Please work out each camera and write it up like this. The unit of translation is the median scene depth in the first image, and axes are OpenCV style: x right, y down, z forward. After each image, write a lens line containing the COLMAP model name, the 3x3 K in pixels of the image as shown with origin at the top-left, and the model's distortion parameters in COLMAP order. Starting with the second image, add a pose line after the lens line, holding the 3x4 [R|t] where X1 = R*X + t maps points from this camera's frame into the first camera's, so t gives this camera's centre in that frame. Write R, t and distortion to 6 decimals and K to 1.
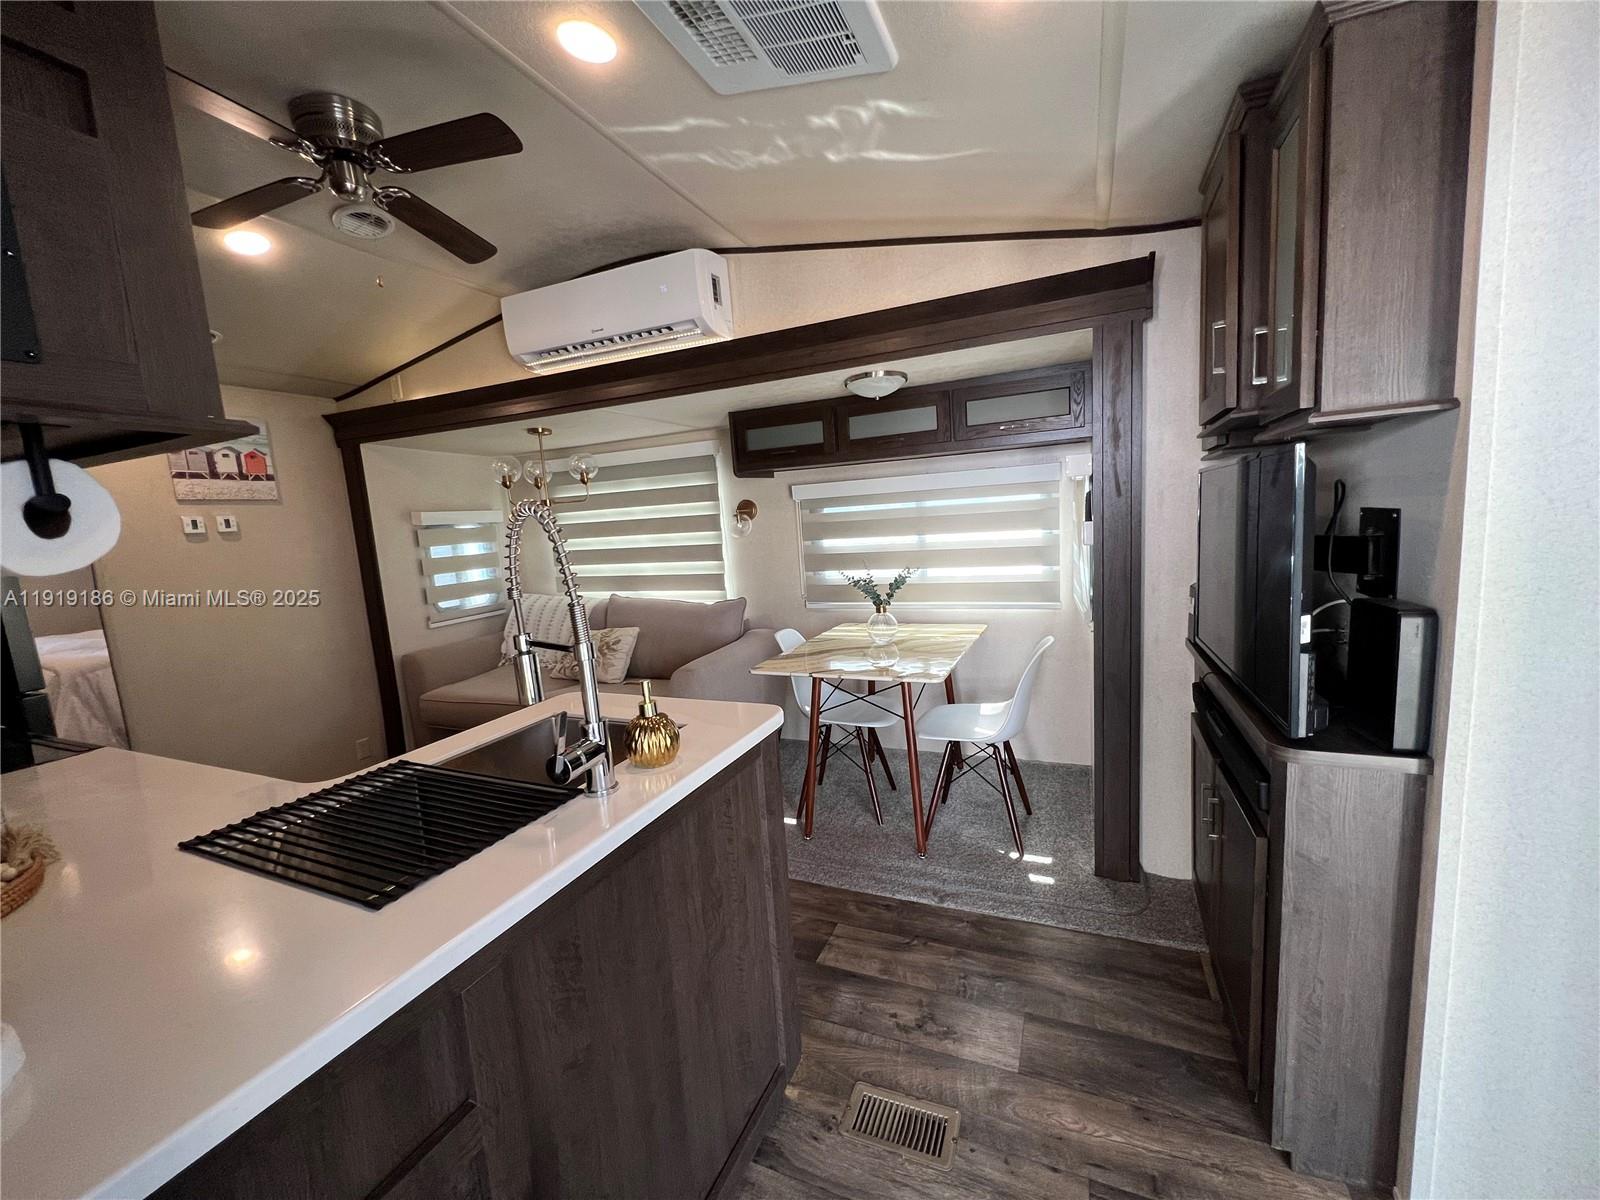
lens RADIAL K [[640.3, 0, 800.0], [0, 640.3, 600.0], [0, 0, 1]] dist [-0.002285, 0.000677]
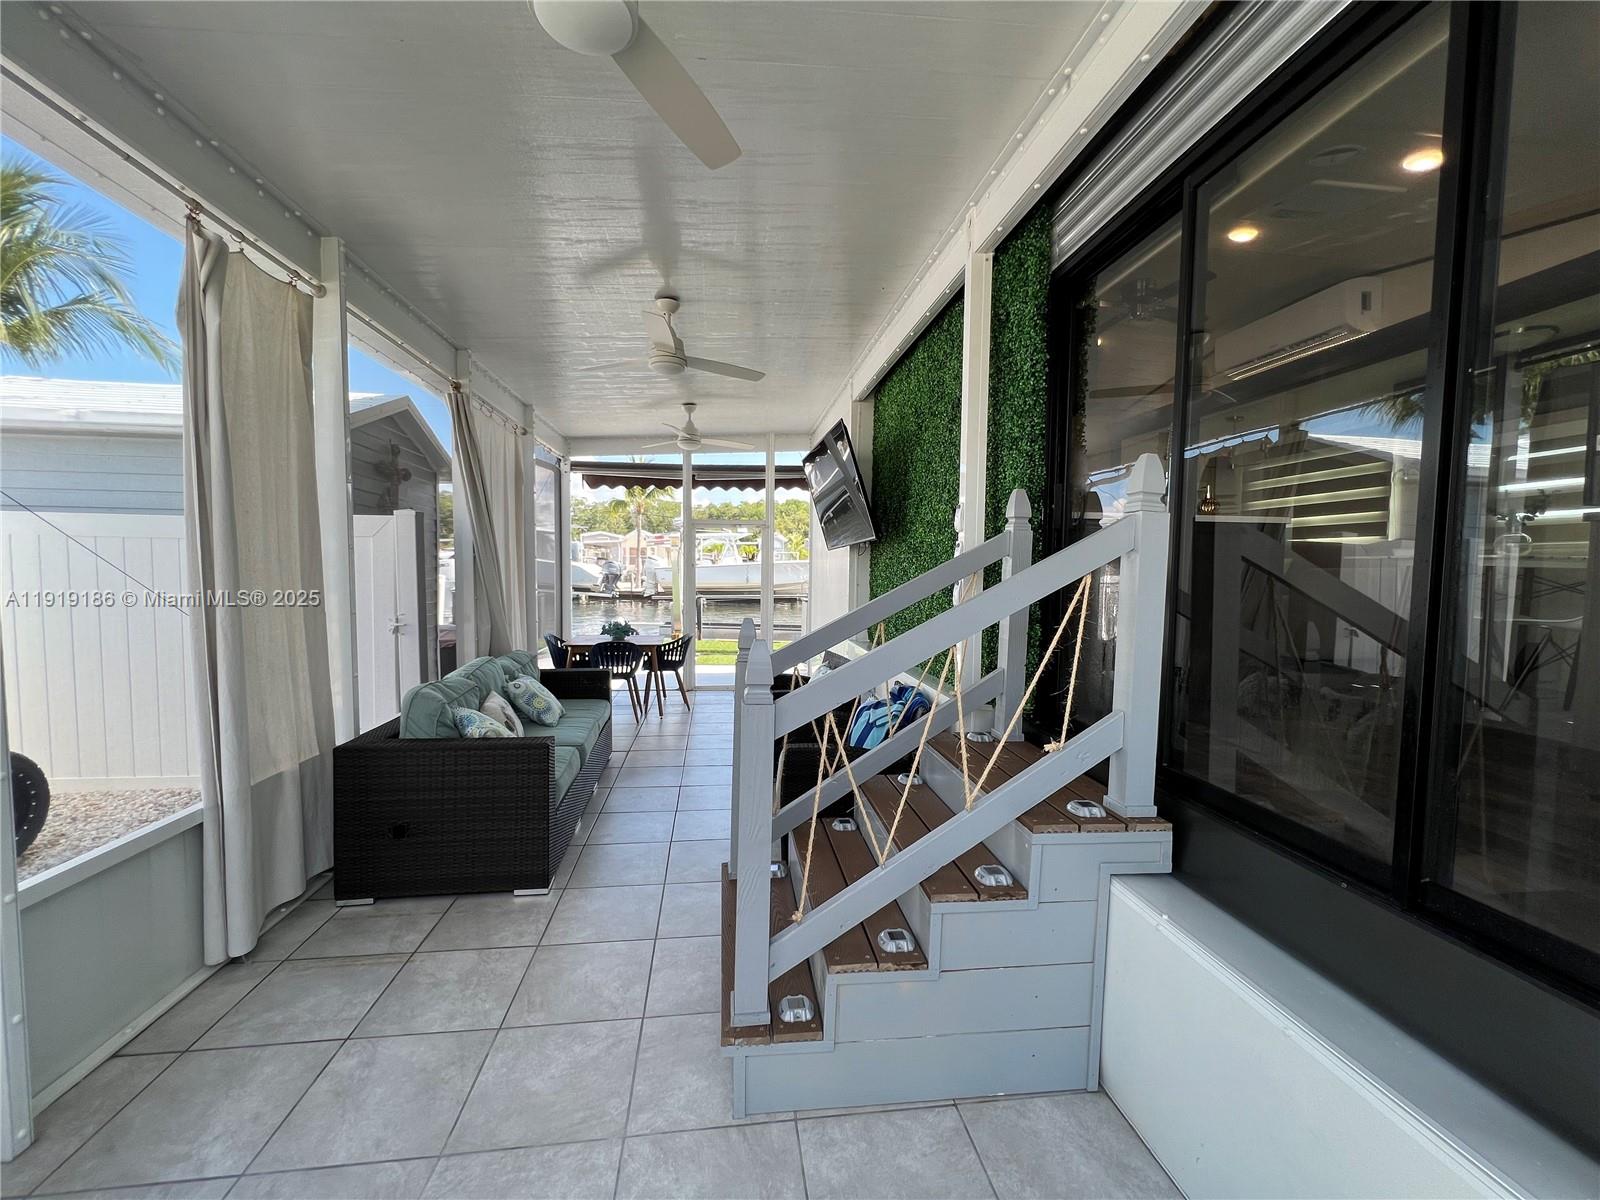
lens RADIAL K [[640.3, 0, 800.0], [0, 640.3, 600.0], [0, 0, 1]] dist [-0.002285, 0.000677]
pose [[0.508654, 0.113530, -0.853453, 0.403961], [-0.151950, 0.987545, 0.040806, 0.249633], [0.847456, 0.108926, 0.519570, -0.594957]]
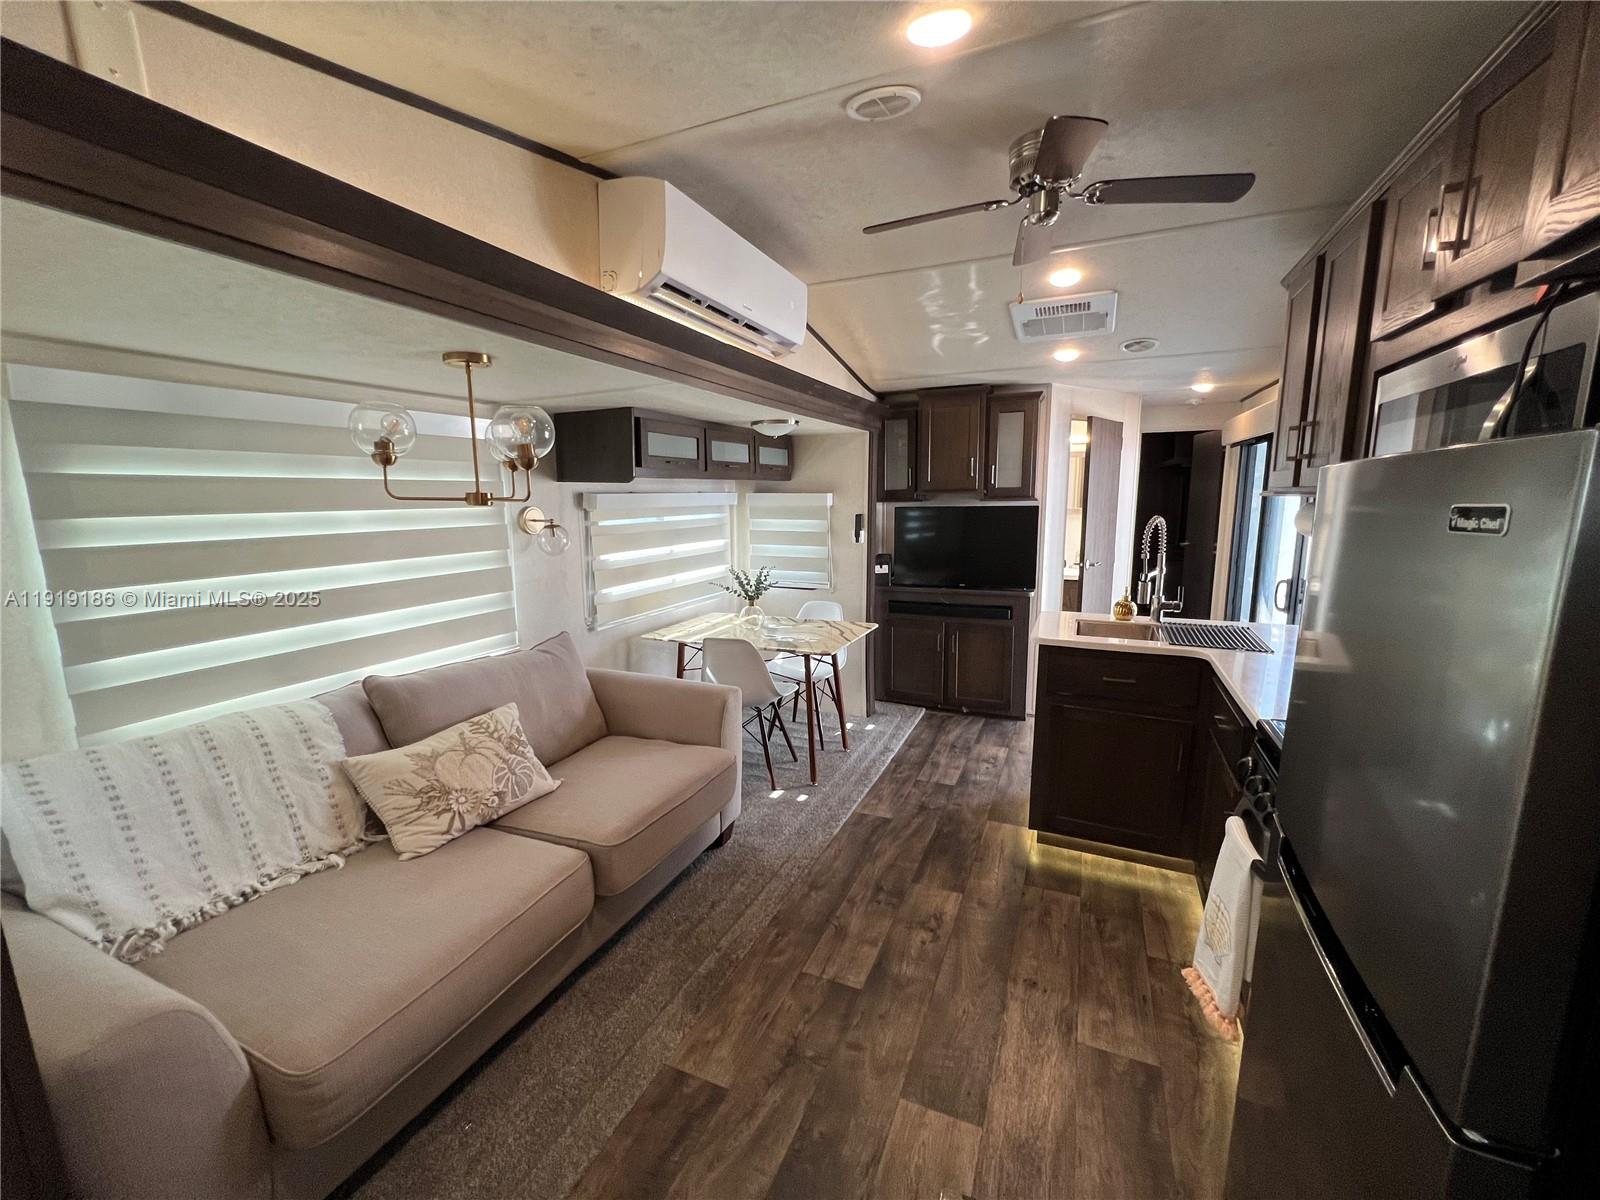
lens RADIAL K [[638.5, 0, 793.1], [0, 638.5, 598.7], [0, 0, 1]] dist [0.014402, 0.000088]
pose [[0.020115, -0.103019, 0.994476, -0.941153], [0.138219, 0.985413, 0.099284, -0.089904], [-0.990197, 0.135458, 0.034061, 0.749643]]
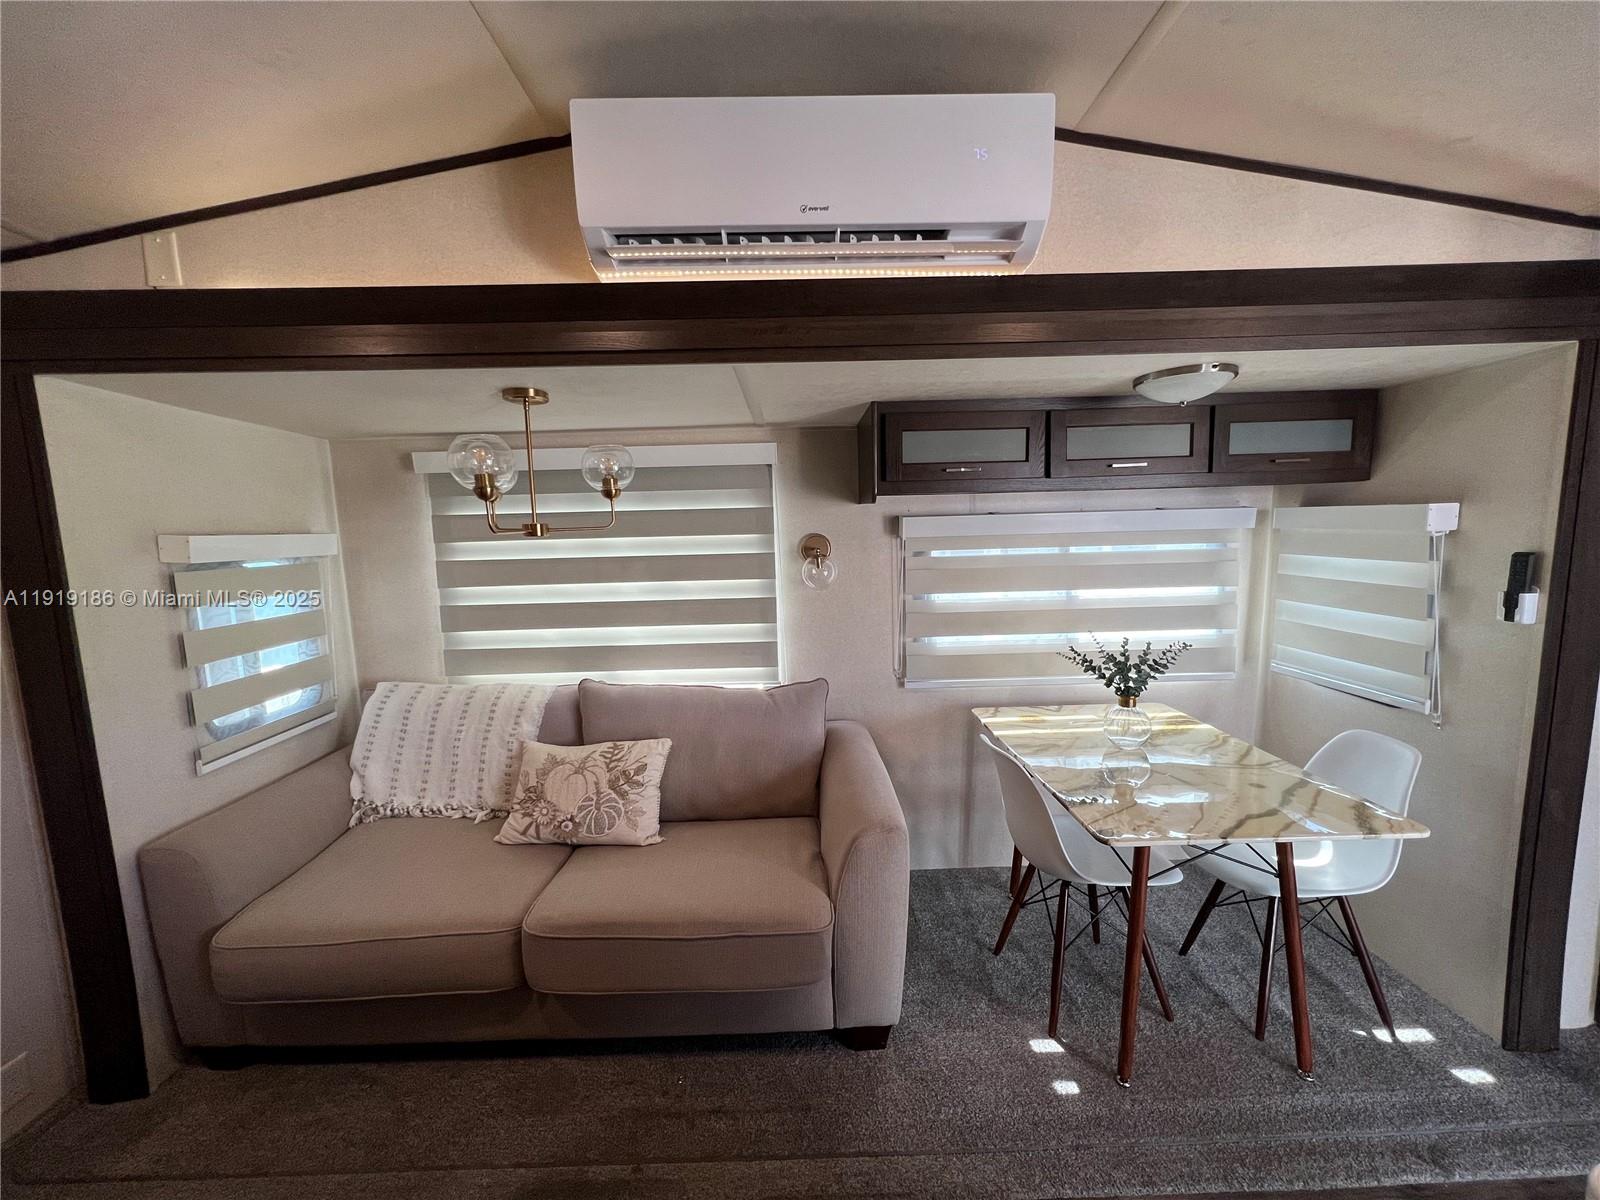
lens RADIAL K [[640.3, 0, 800.0], [0, 640.3, 600.0], [0, 0, 1]] dist [-0.002285, 0.000677]
pose [[0.910180, -0.008715, 0.414122, -0.423668], [0.024797, 0.999132, -0.033473, -0.070119], [-0.413470, 0.040736, 0.909606, 0.428259]]
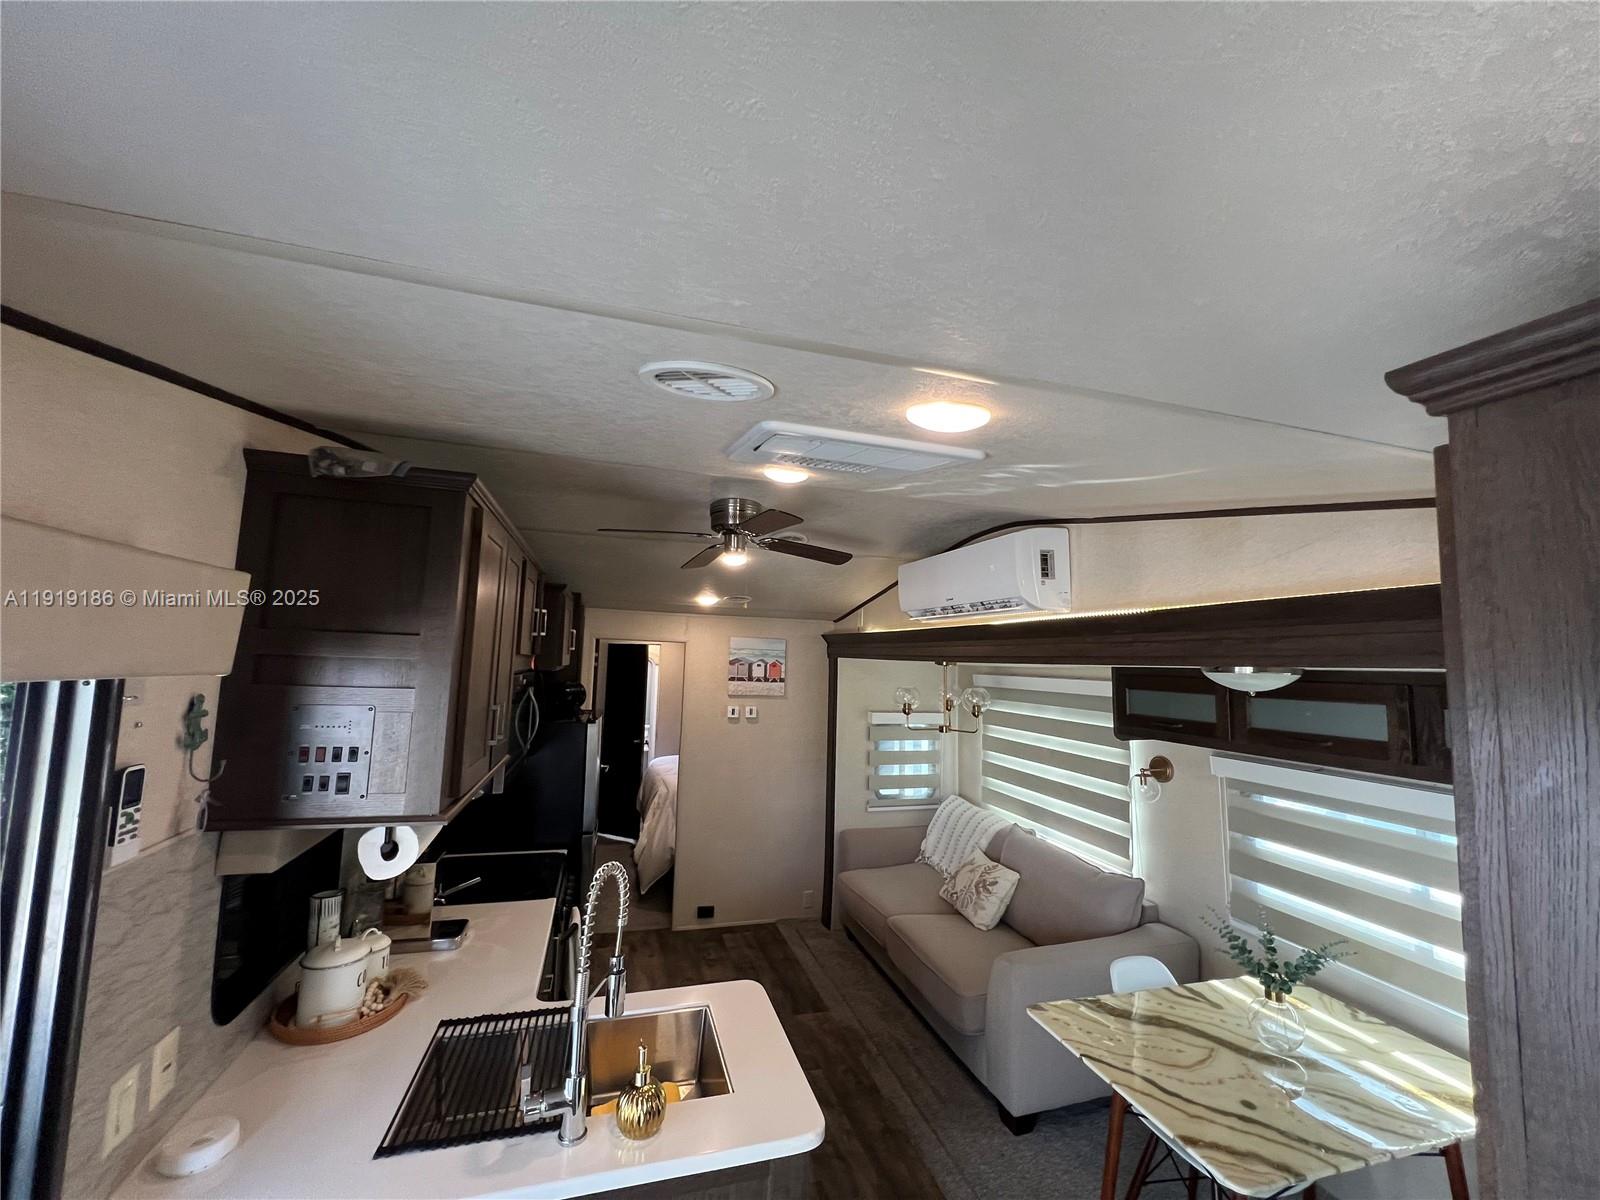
lens RADIAL K [[637.3, 0, 799.3], [0, 637.3, 594.1], [0, 0, 1]] dist [-0.000418, 0.000117]
pose [[0.643845, 0.002326, -0.765152, 0.267731], [-0.170252, 0.975362, -0.140294, -0.183305], [0.745975, 0.220596, 0.628378, 0.101903]]
